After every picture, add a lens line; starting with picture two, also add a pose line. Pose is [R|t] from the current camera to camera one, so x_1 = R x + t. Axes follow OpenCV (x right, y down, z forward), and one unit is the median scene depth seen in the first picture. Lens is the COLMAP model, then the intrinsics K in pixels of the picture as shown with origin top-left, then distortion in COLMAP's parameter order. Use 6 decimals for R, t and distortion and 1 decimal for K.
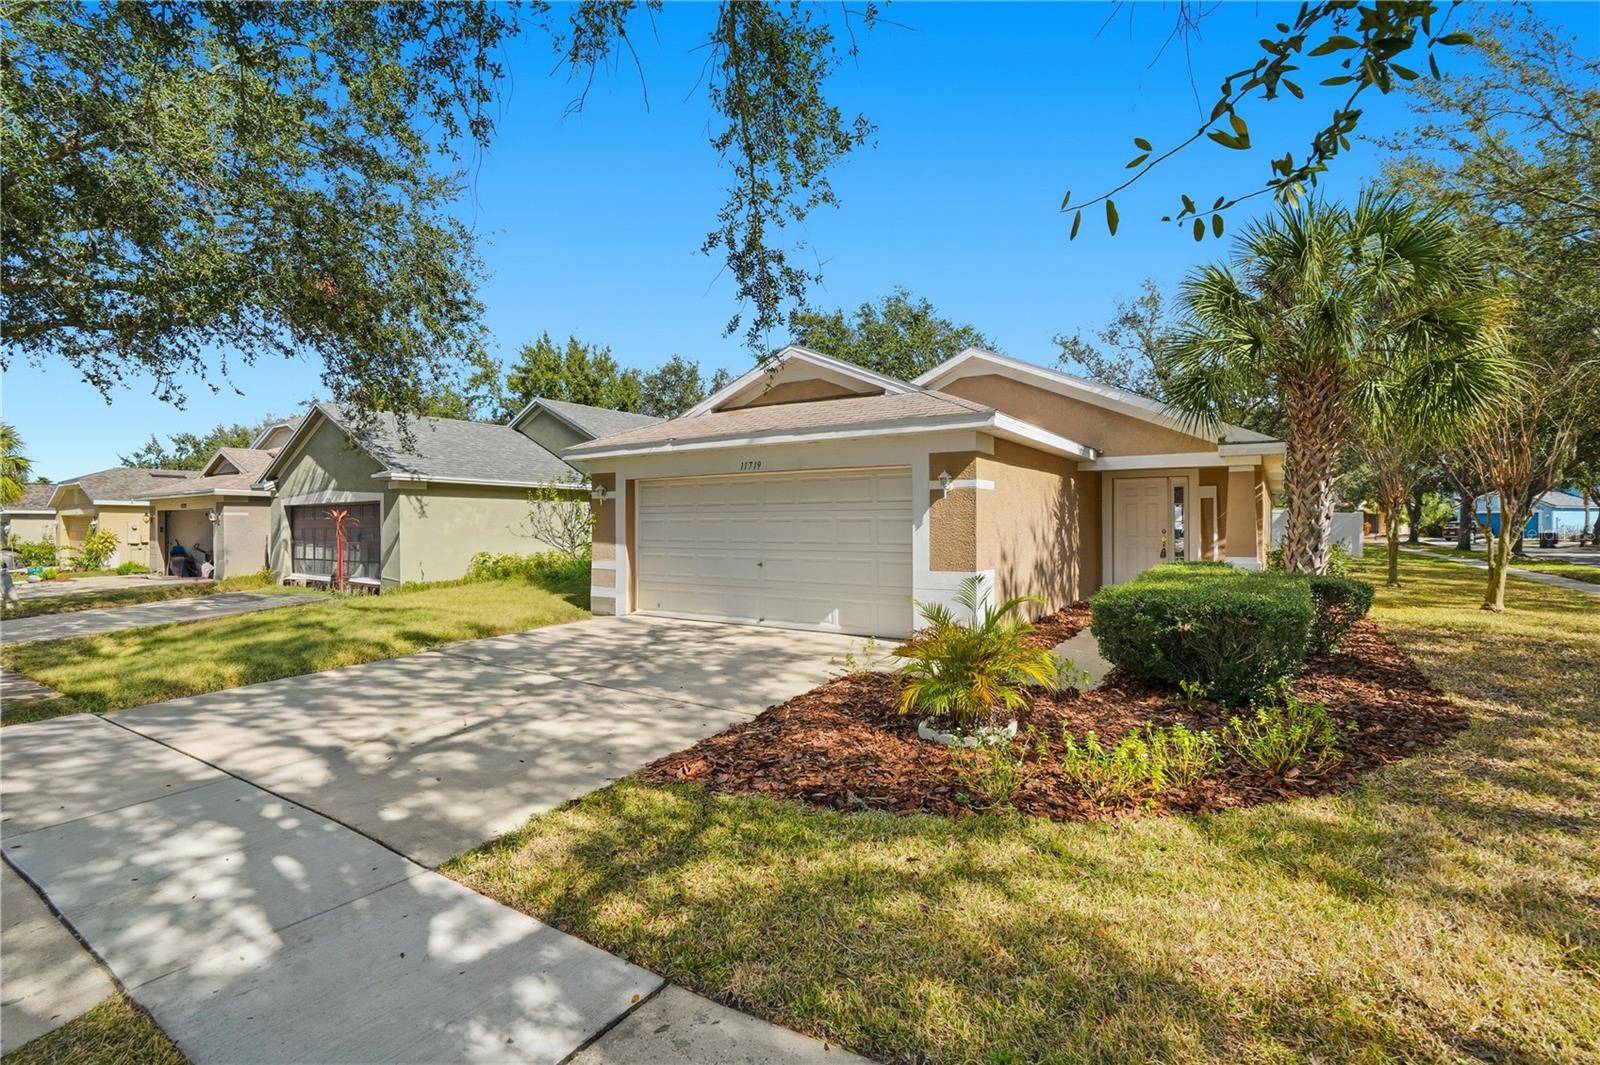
lens RADIAL K [[761.2, 0, 806.3], [0, 761.2, 526.2], [0, 0, 1]] dist [-0.059238, 0.018477]
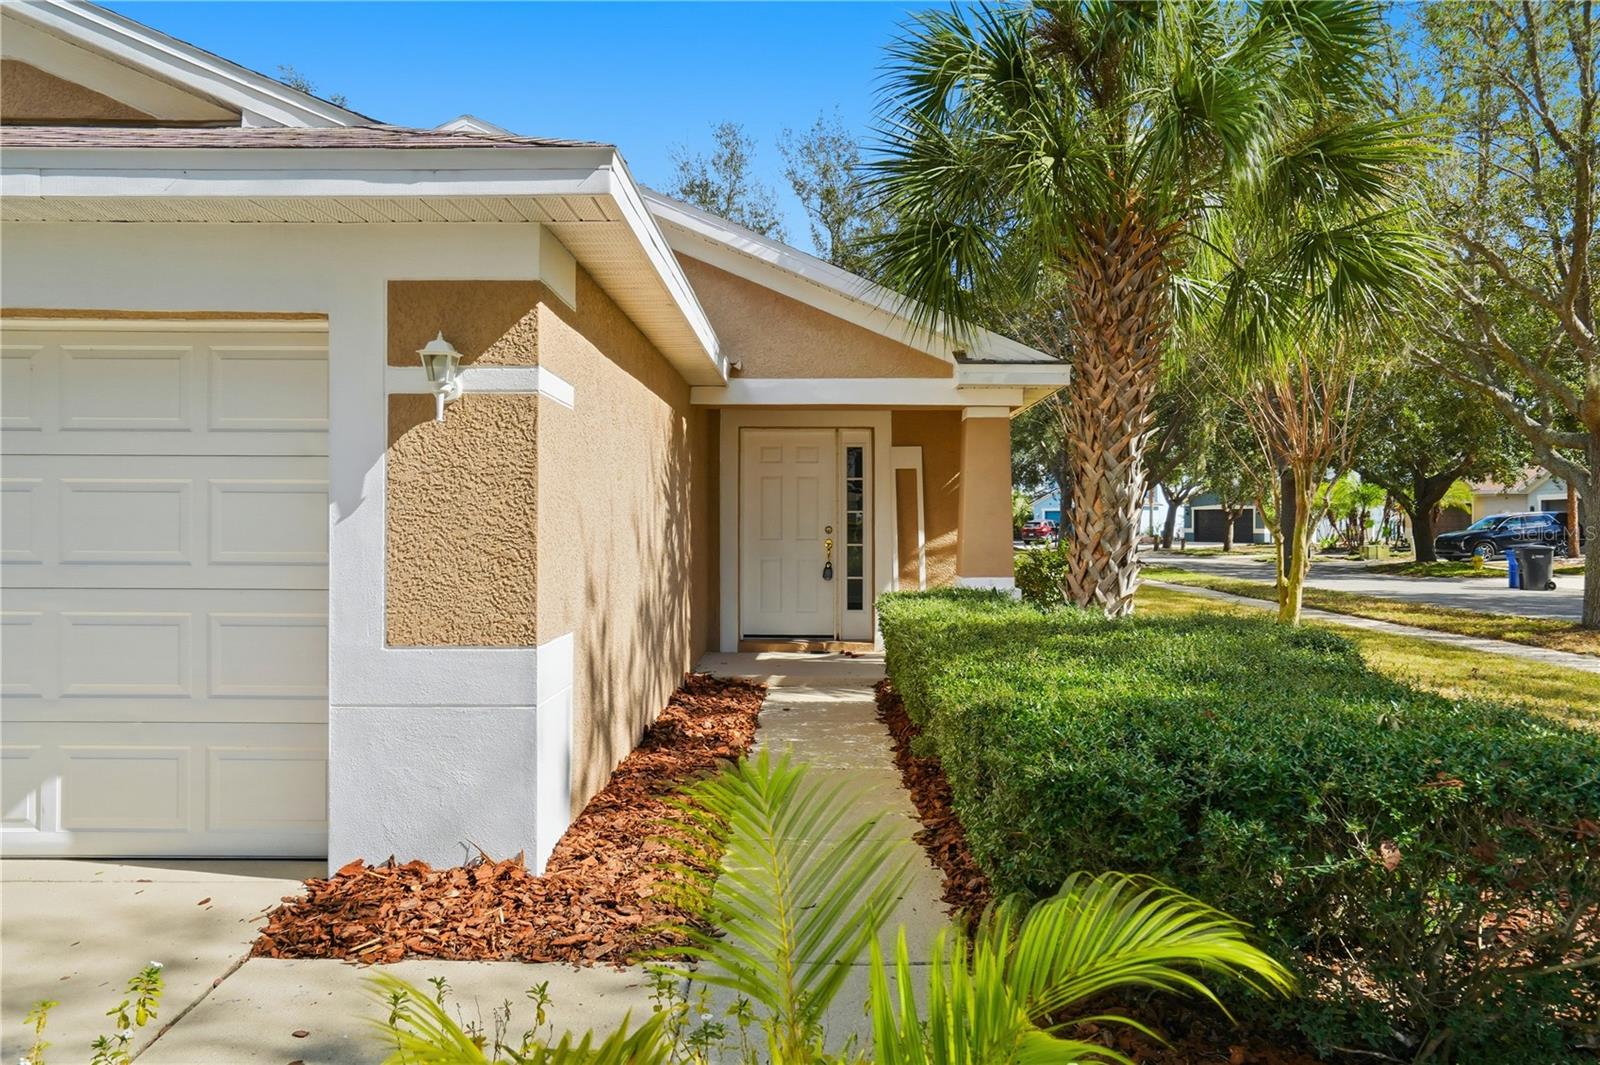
lens RADIAL K [[1100.6, 0, 800.4], [0, 1100.6, 514.8], [0, 0, 1]] dist [0.007105, 0.003042]
pose [[0.846964, 0.009407, 0.531568, 0.054171], [-0.004301, 0.999932, -0.010842, 0.005867], [-0.531633, 0.006896, 0.846947, 0.439086]]
